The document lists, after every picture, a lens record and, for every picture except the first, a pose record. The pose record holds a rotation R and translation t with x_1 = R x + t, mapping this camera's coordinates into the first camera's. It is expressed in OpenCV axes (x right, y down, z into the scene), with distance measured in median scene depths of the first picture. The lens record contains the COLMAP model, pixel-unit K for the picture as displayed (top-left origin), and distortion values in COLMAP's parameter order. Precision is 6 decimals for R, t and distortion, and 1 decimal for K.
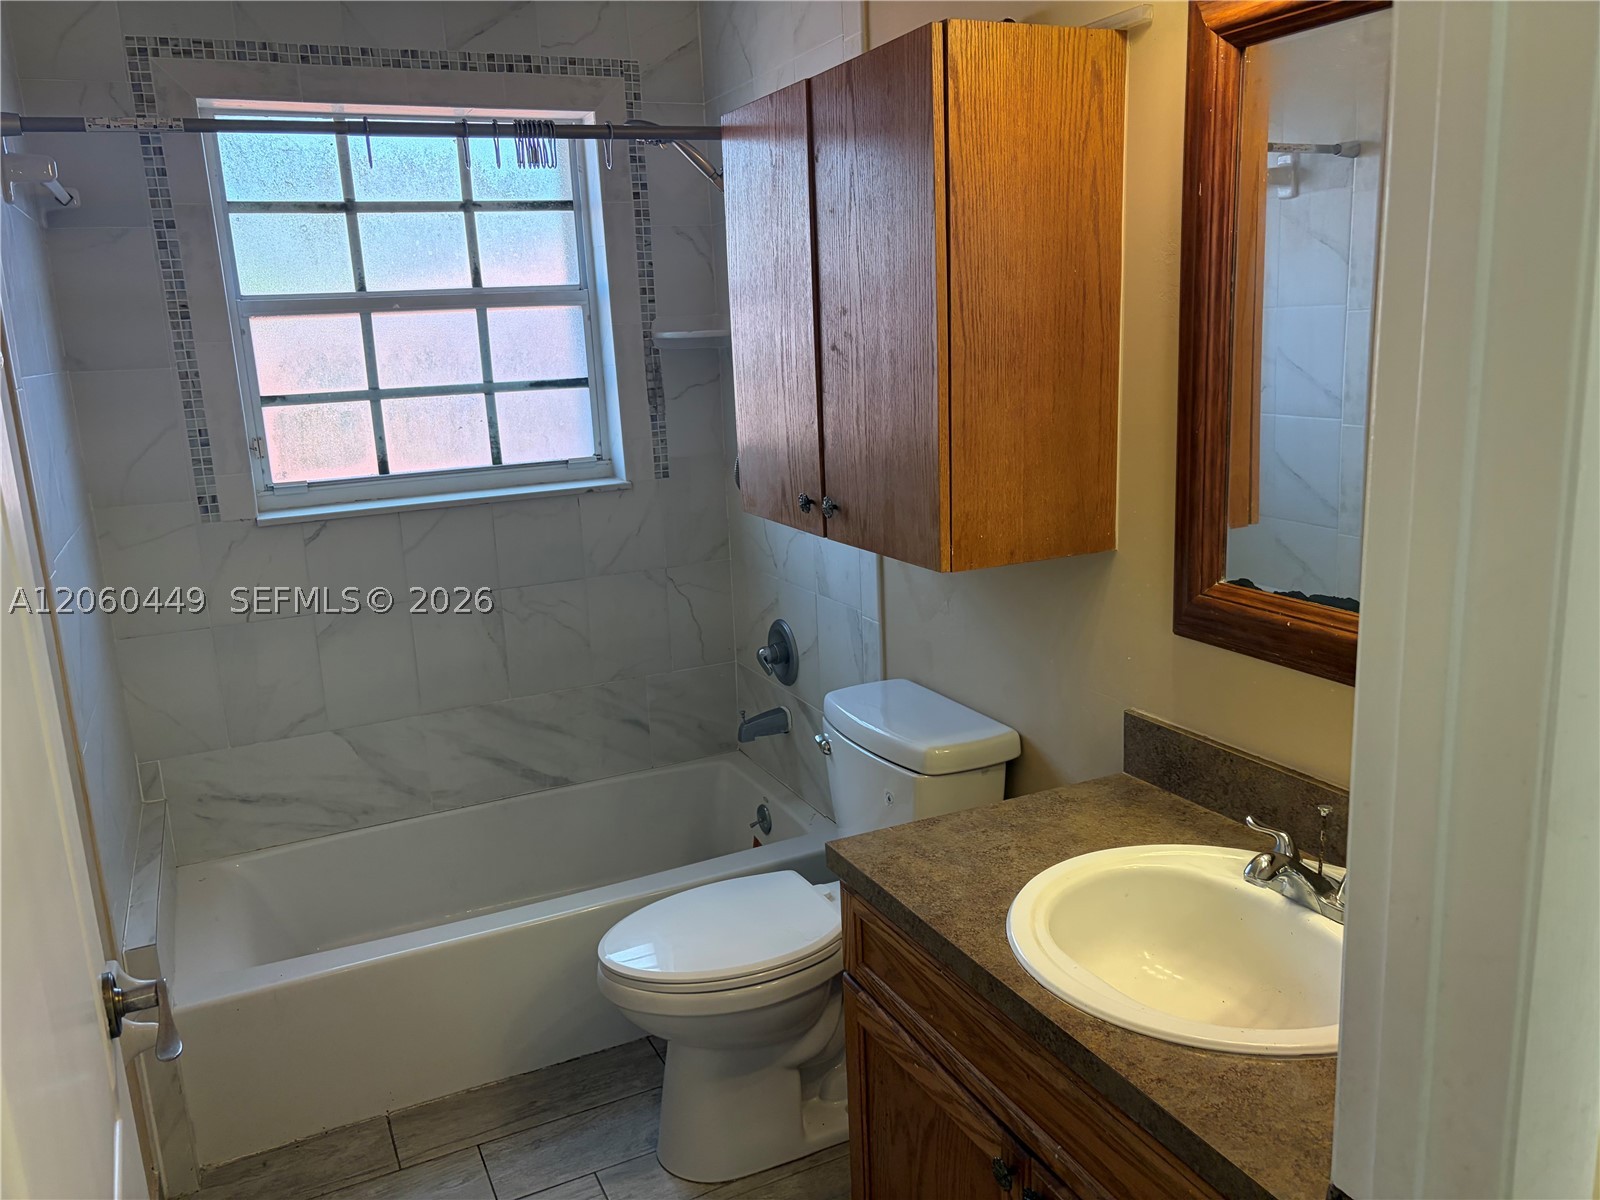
lens RADIAL K [[1223.5, 0, 754.8], [0, 1223.5, 581.6], [0, 0, 1]] dist [0.069000, -0.066179]
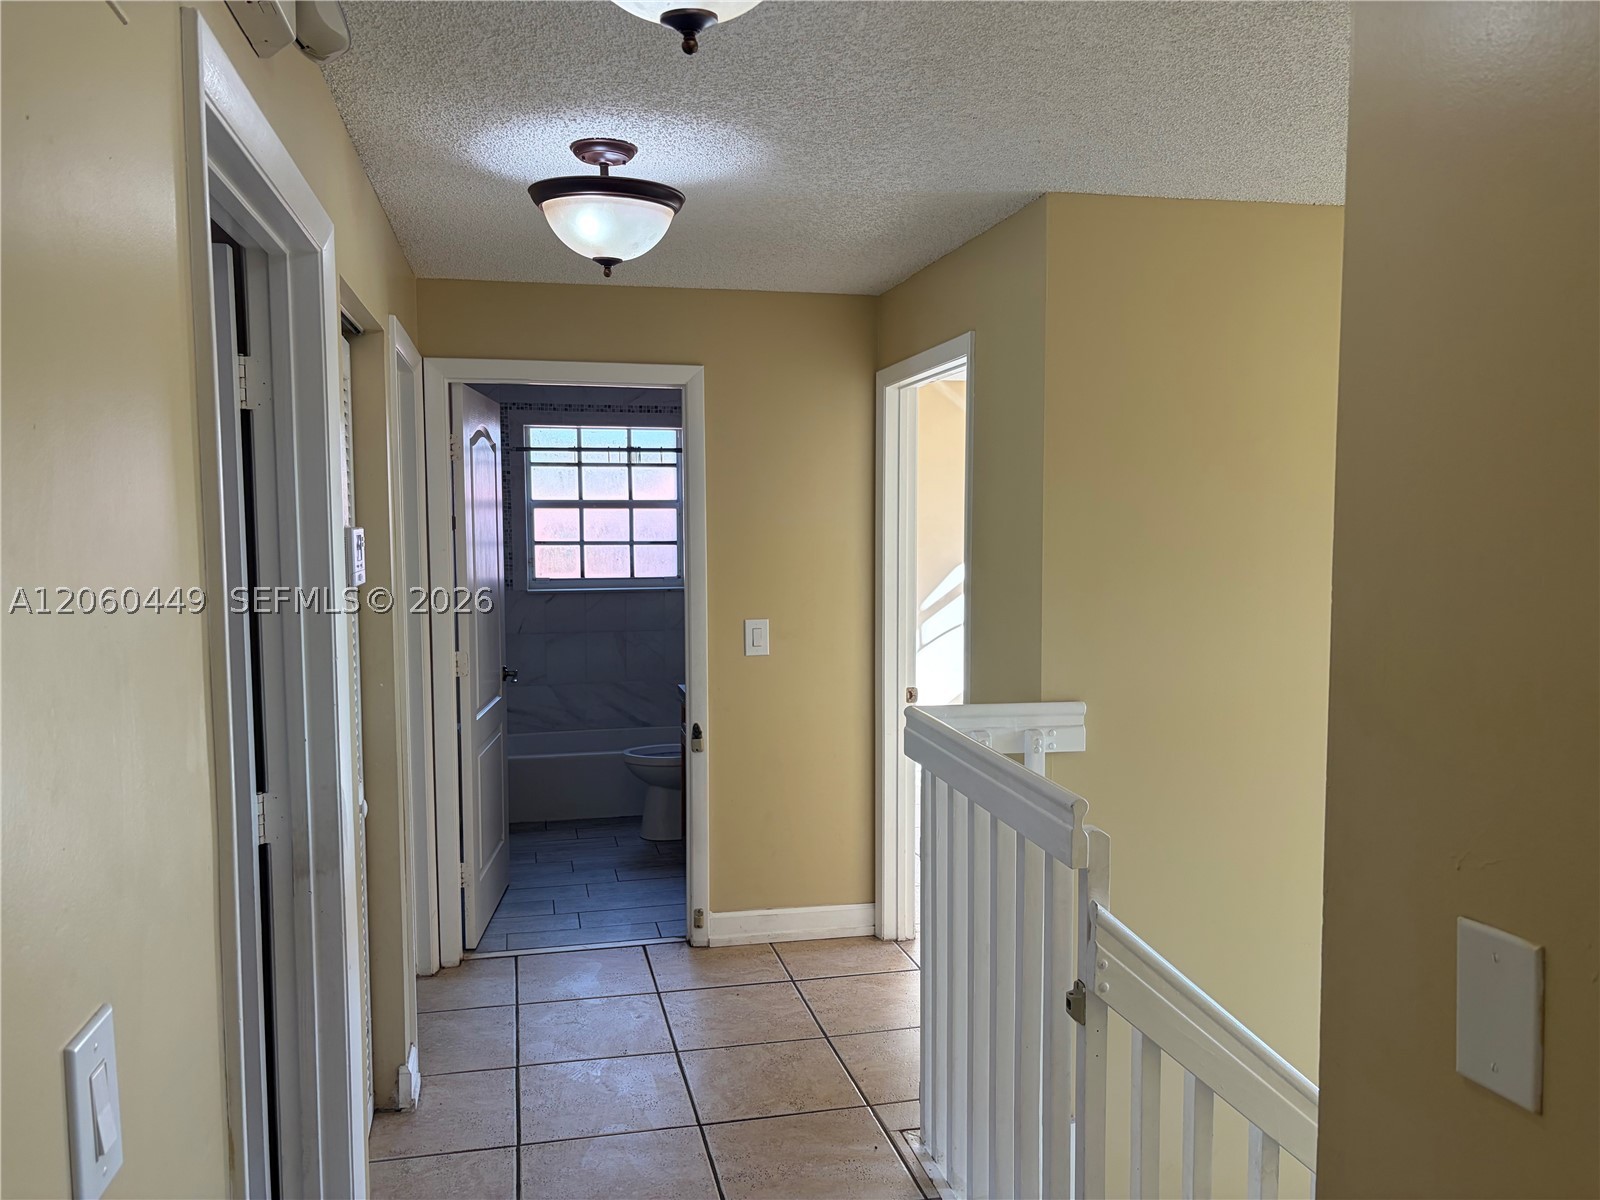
lens RADIAL K [[1223.5, 0, 801.8], [0, 1223.5, 604.3], [0, 0, 1]] dist [0.069000, -0.066179]
pose [[0.981072, 0.055150, -0.185625, 0.529458], [-0.081975, 0.986739, -0.140094, 0.249926], [0.175437, 0.152659, 0.972583, -1.145213]]
